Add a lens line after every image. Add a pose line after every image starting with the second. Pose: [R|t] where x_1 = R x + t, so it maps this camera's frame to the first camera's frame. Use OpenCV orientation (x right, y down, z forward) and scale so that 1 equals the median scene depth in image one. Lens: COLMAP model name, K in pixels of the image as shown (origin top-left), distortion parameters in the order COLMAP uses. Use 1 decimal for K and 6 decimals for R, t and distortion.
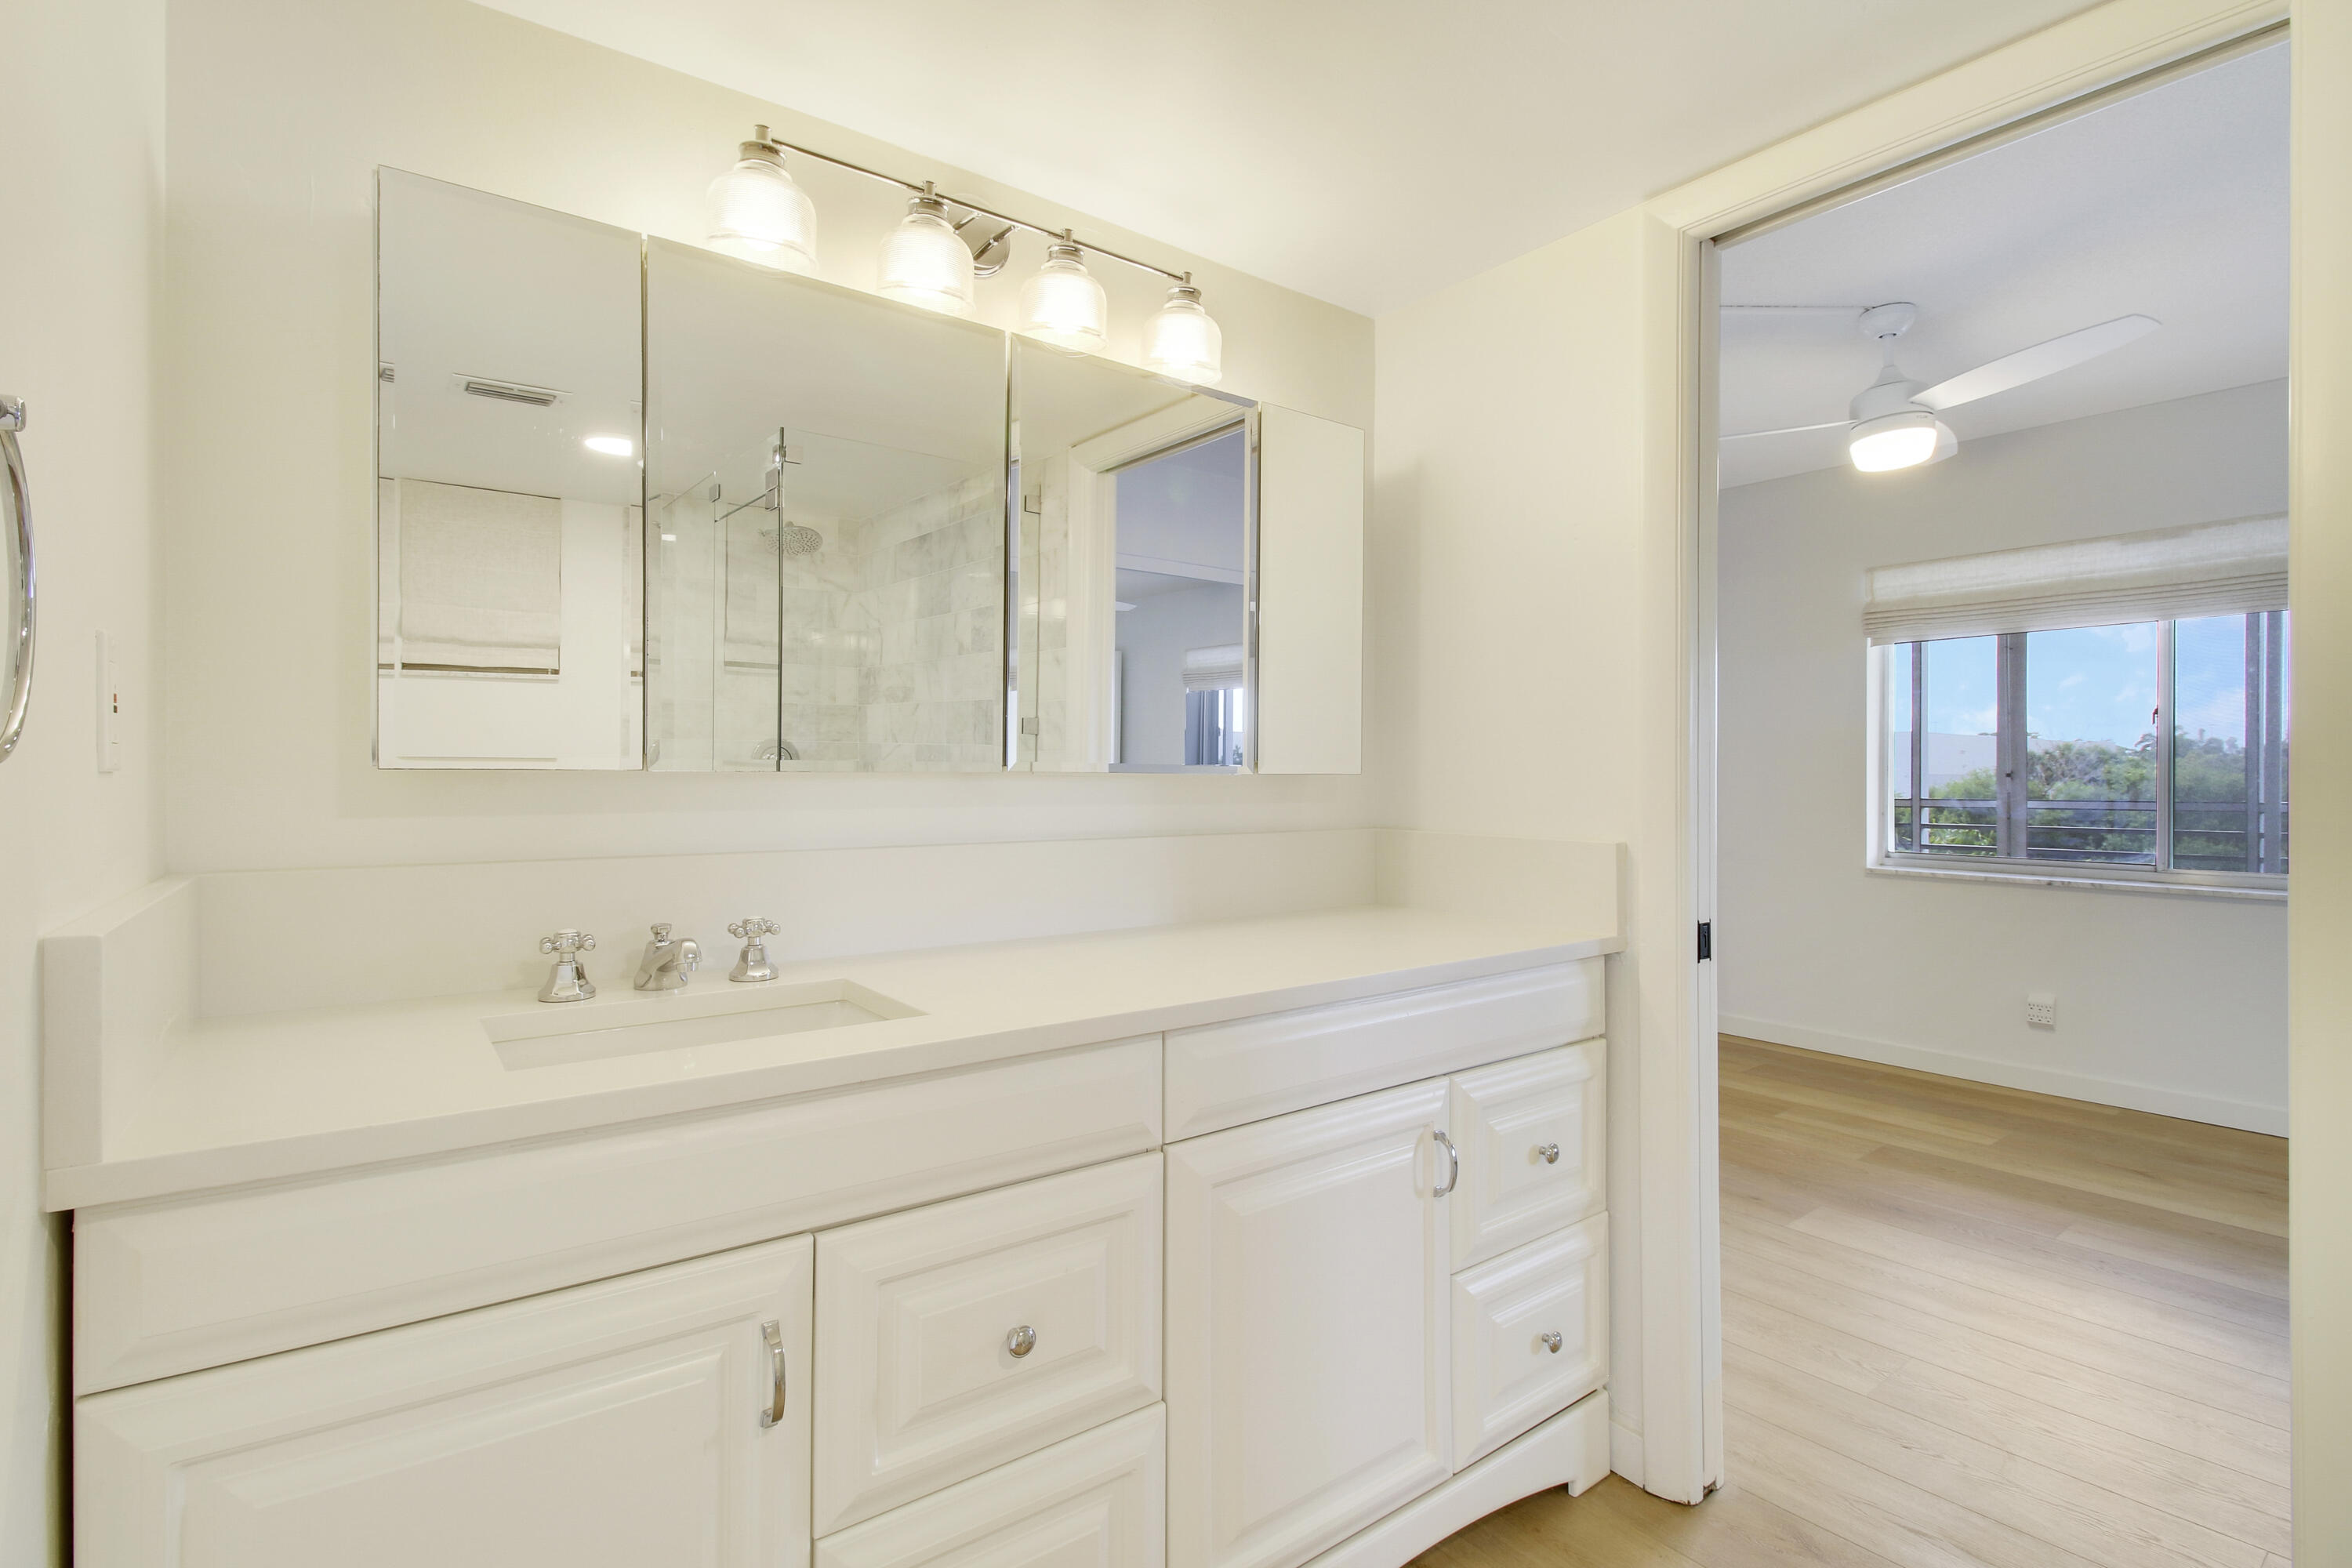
lens RADIAL K [[1123.4, 0, 1180.1], [0, 1123.4, 774.5], [0, 0, 1]] dist [0.000826, -0.009976]
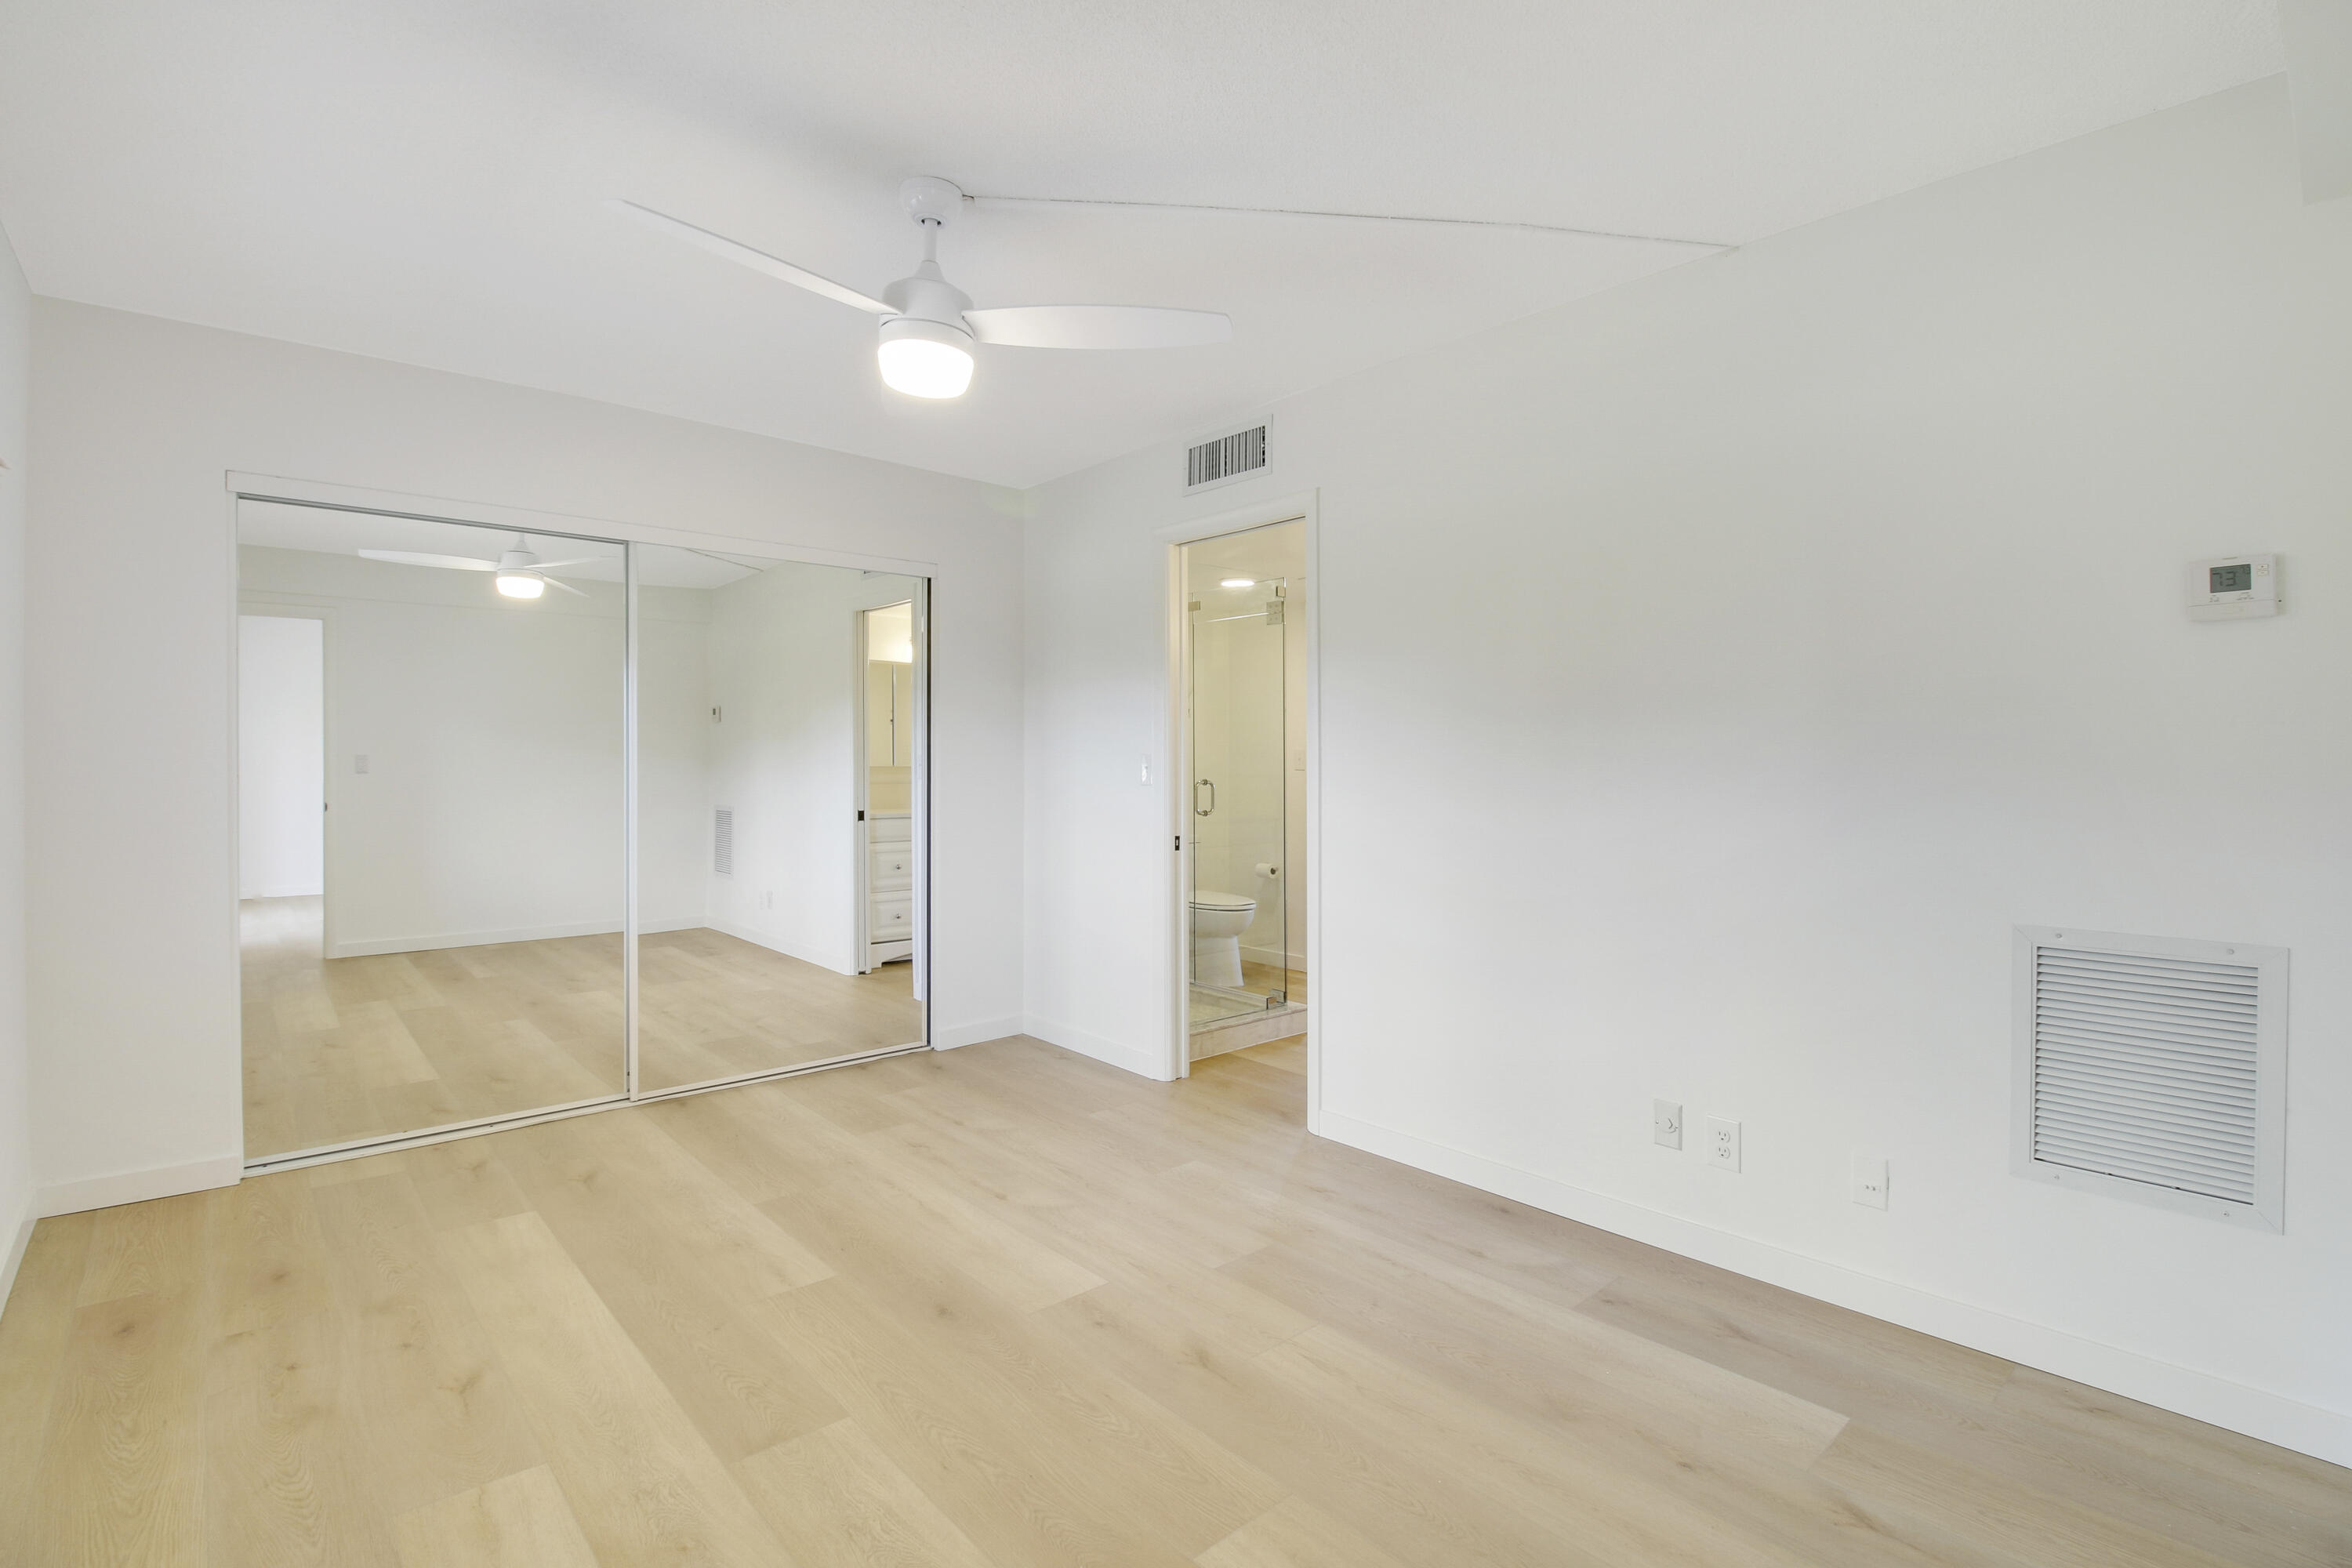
lens RADIAL K [[1106.6, 0, 1186.7], [0, 1106.6, 759.5], [0, 0, 1]] dist [0.001698, -0.011146]
pose [[-0.997286, 0.001316, -0.073607, 0.393982], [0.001070, 0.999994, 0.003382, -0.013833], [0.073611, 0.003294, -0.997282, 1.373670]]
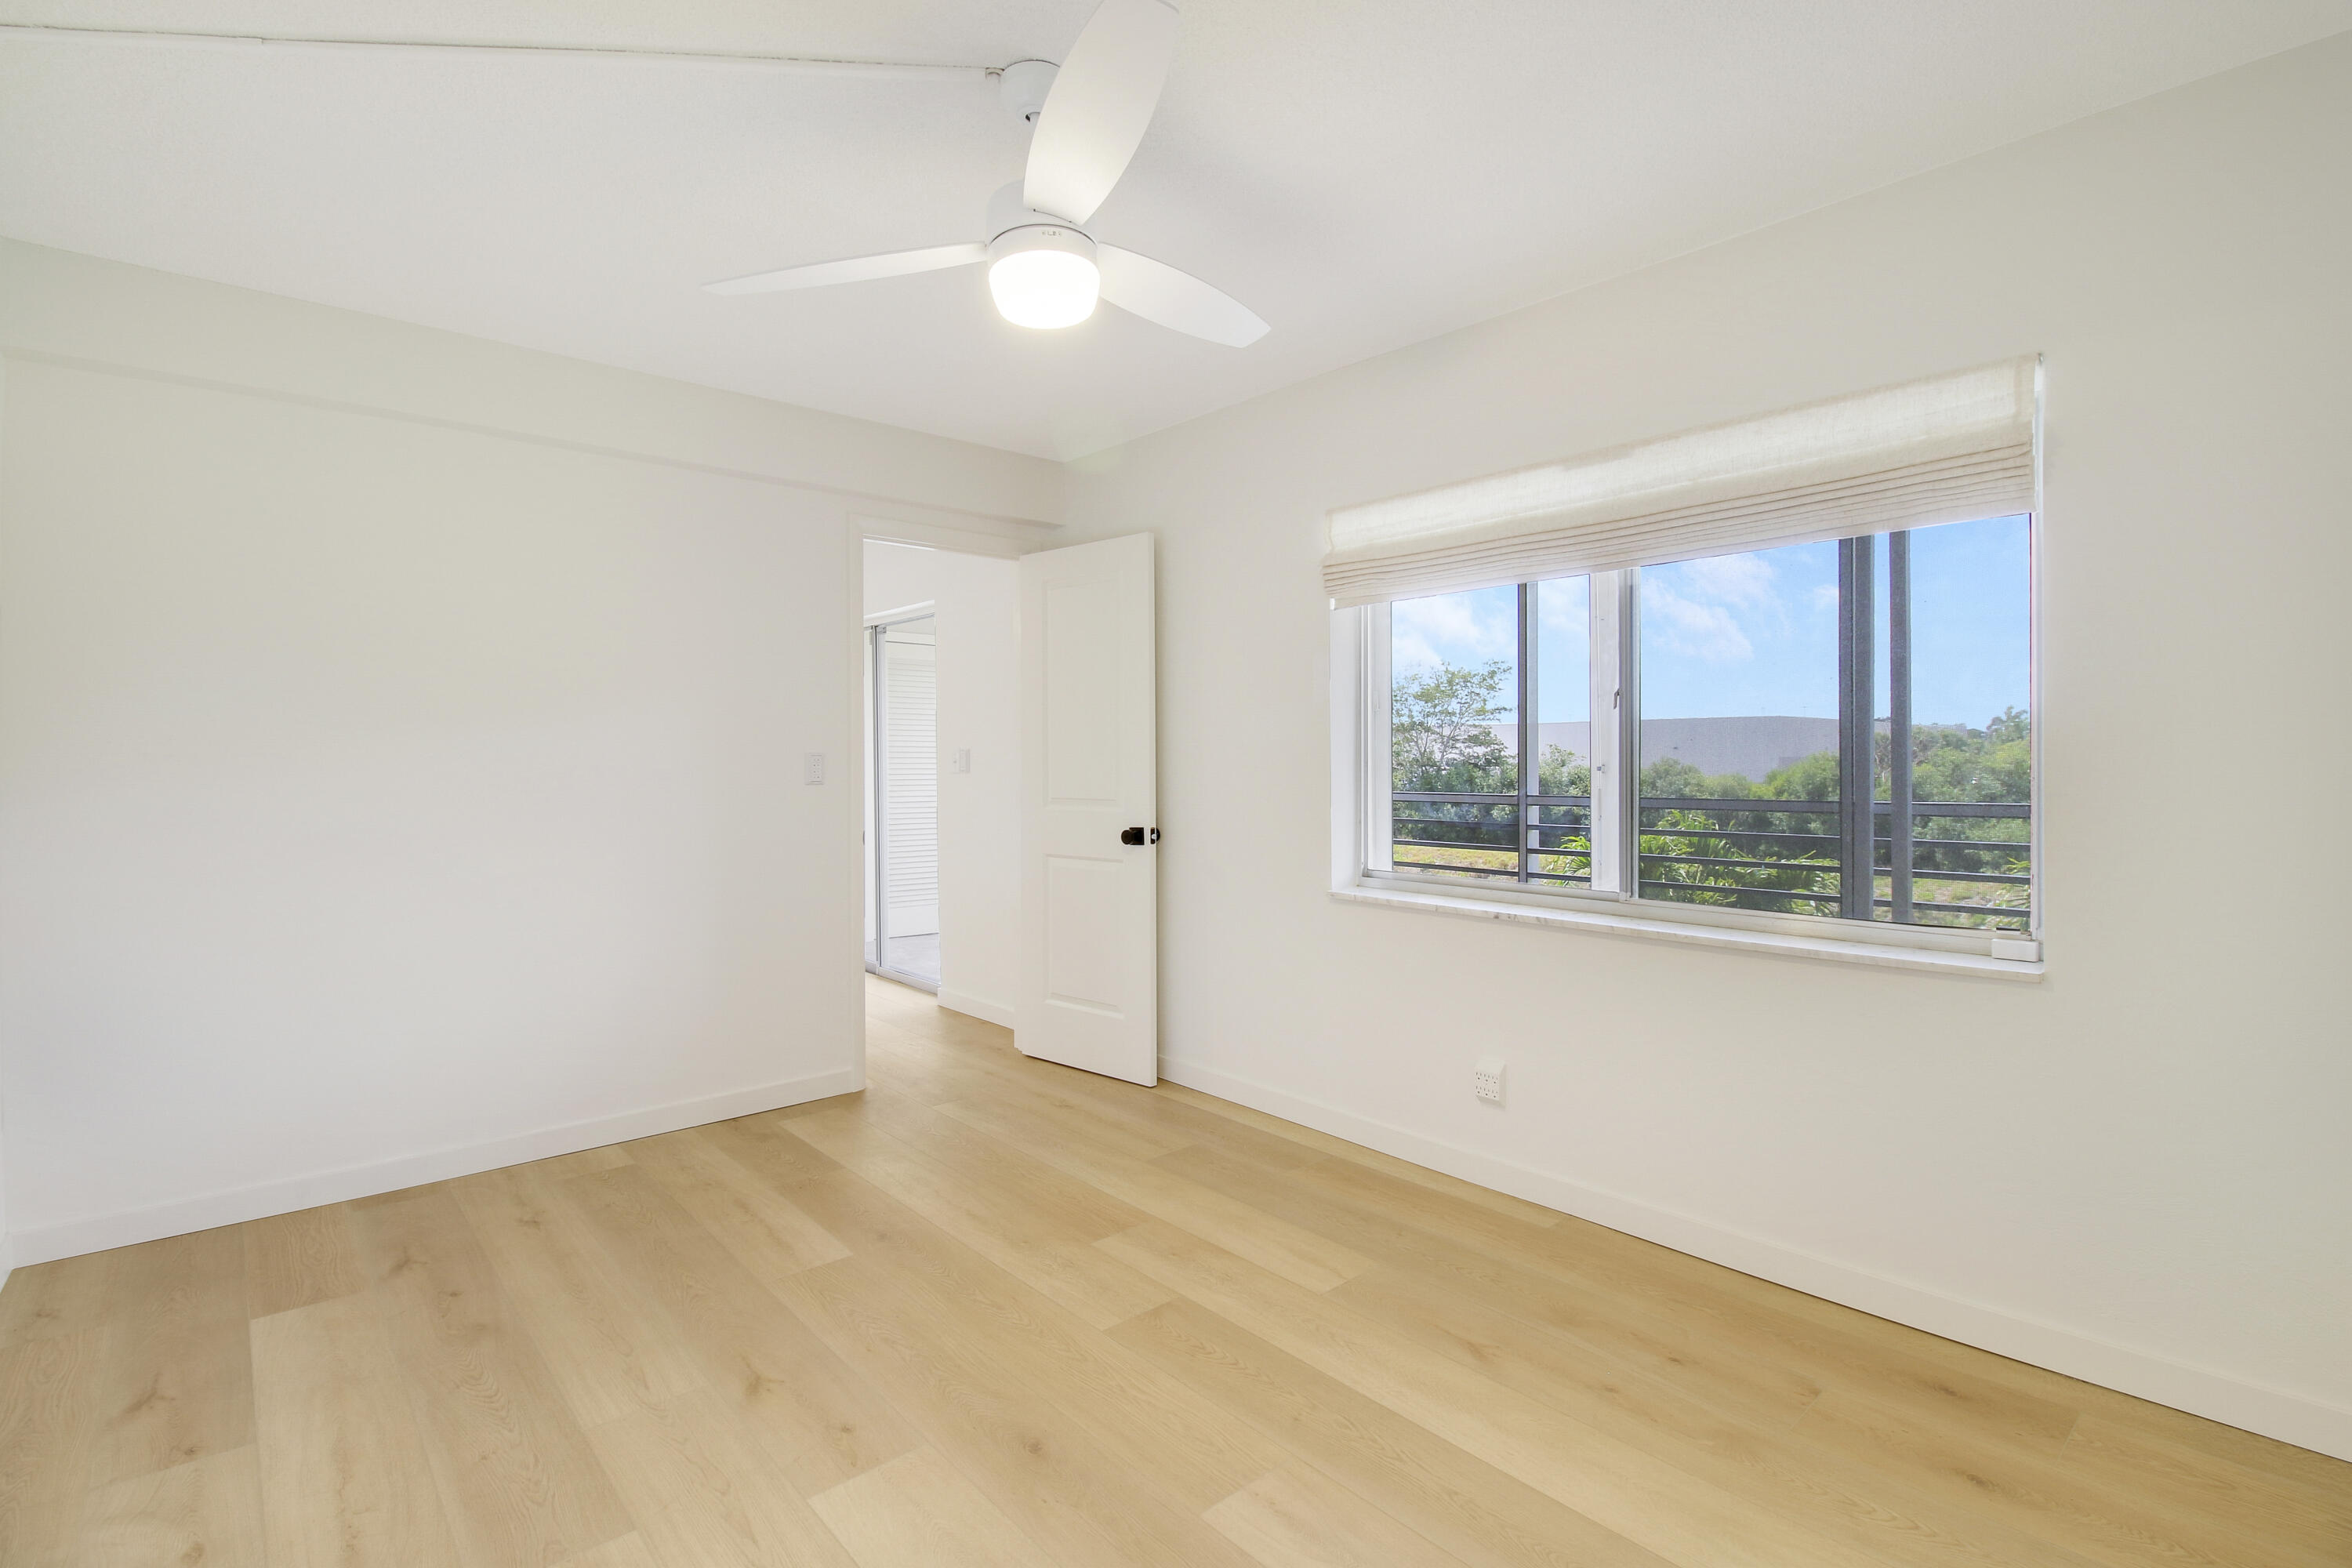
lens RADIAL K [[1106.6, 0, 1186.7], [0, 1106.6, 759.5], [0, 0, 1]] dist [0.001698, -0.011146]
pose [[0.997418, -0.002199, 0.071779, 0.516384], [0.002001, 0.999994, 0.002837, -0.012463], [-0.071785, -0.002686, 0.997416, 0.262810]]
